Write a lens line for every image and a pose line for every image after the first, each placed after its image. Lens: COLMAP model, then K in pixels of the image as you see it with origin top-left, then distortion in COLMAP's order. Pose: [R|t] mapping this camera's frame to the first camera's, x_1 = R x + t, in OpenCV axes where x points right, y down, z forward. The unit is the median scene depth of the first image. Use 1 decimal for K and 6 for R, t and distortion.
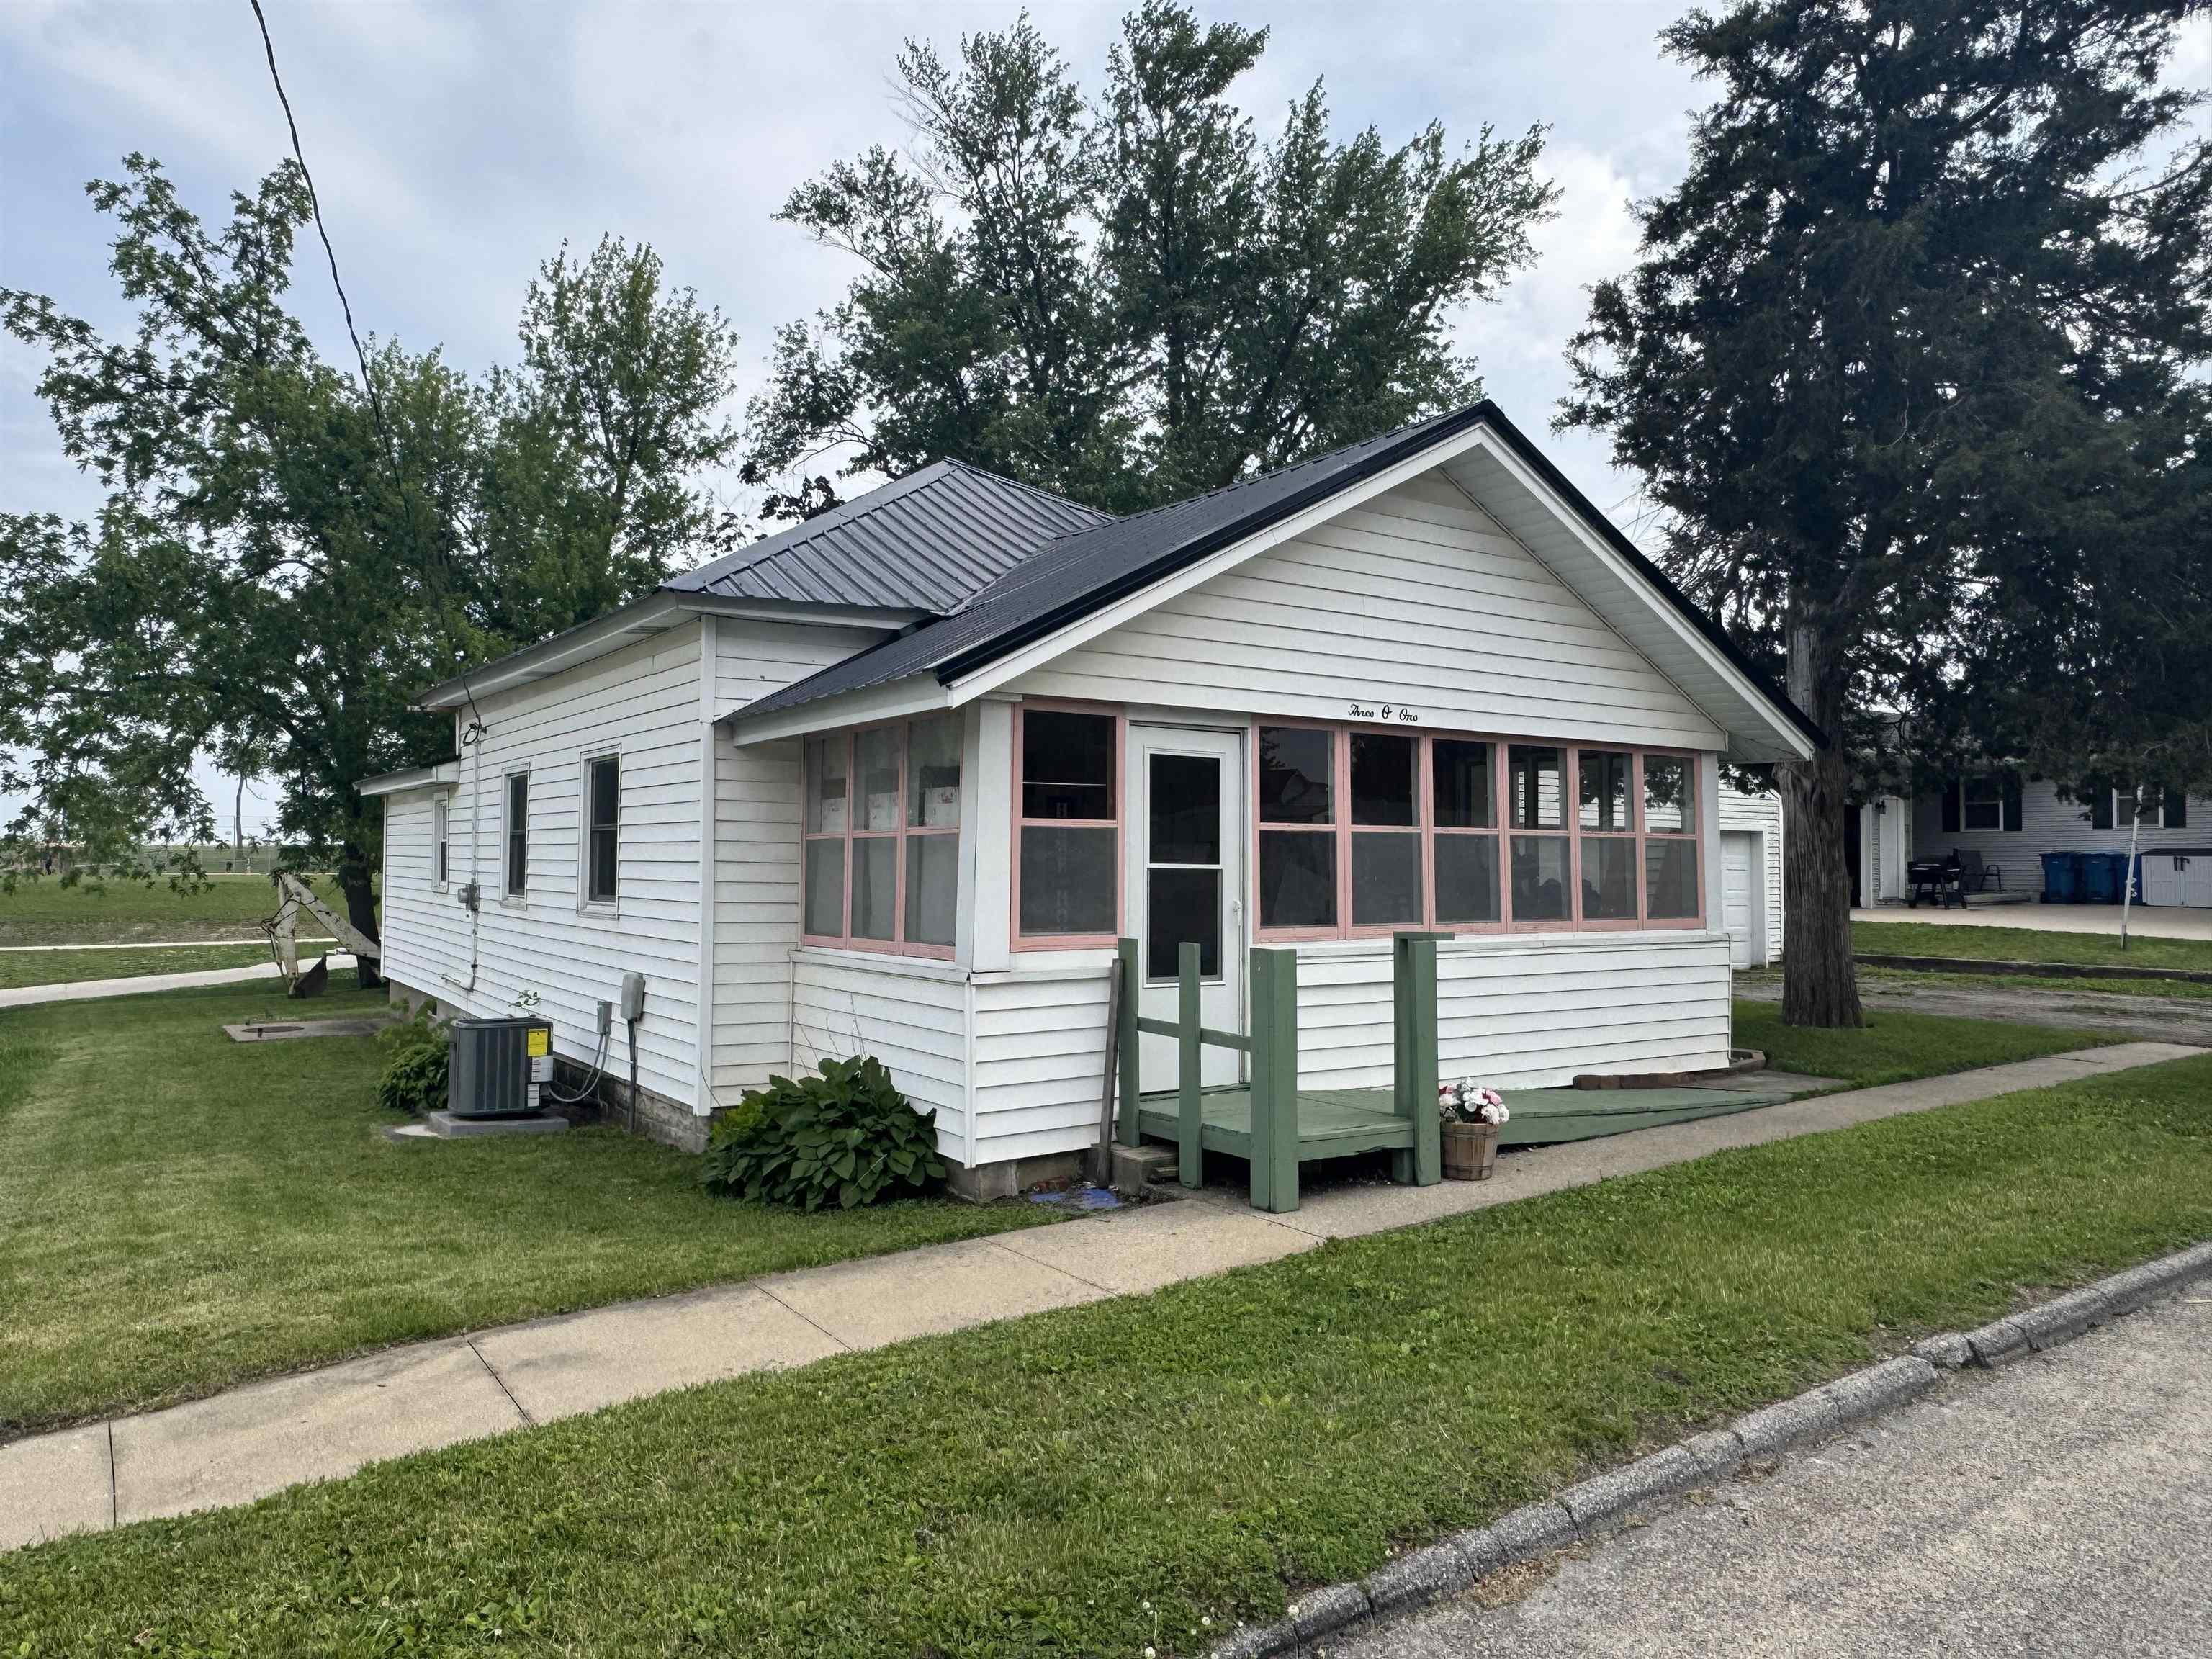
lens RADIAL K [[1499.5, 0, 1102.4], [0, 1499.5, 824.4], [0, 0, 1]] dist [-0.002222, -0.003693]
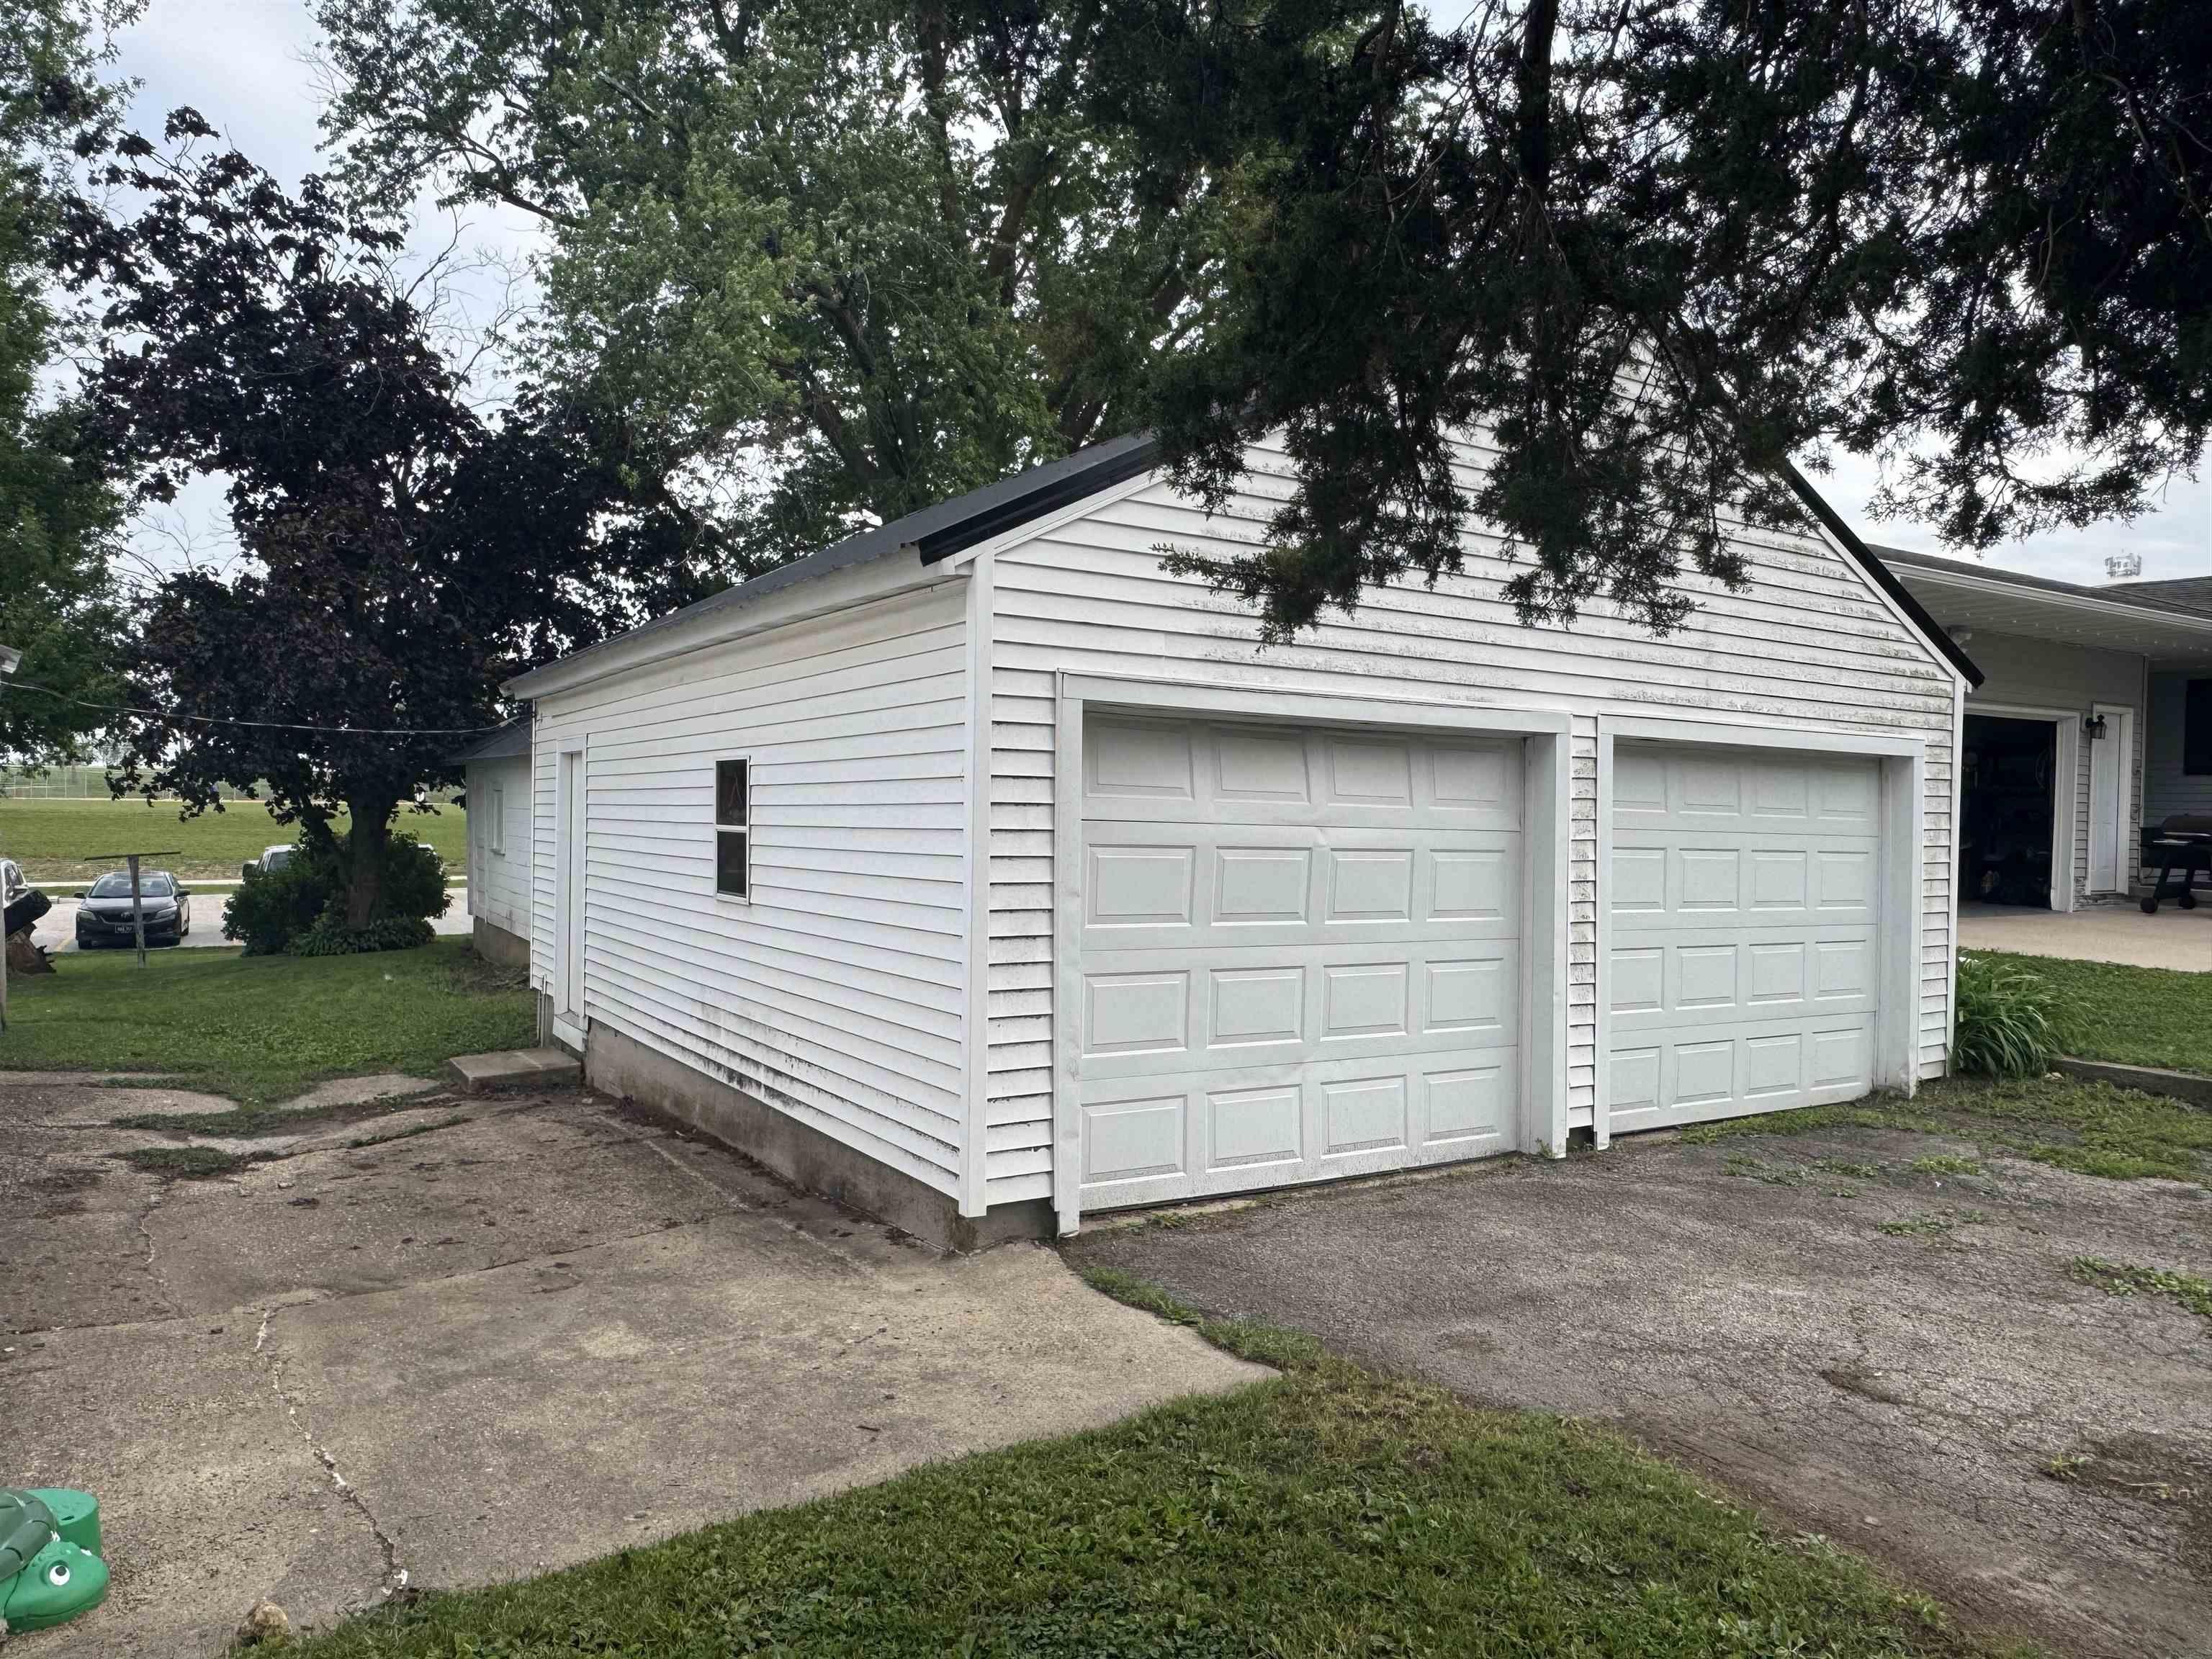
lens RADIAL K [[1499.5, 0, 1094.2], [0, 1499.5, 841.9], [0, 0, 1]] dist [-0.002222, -0.003693]
pose [[0.999205, 0.016600, -0.036242, 0.565119], [-0.014616, 0.998416, 0.054334, 0.020189], [0.037086, -0.053761, 0.997865, 1.412945]]
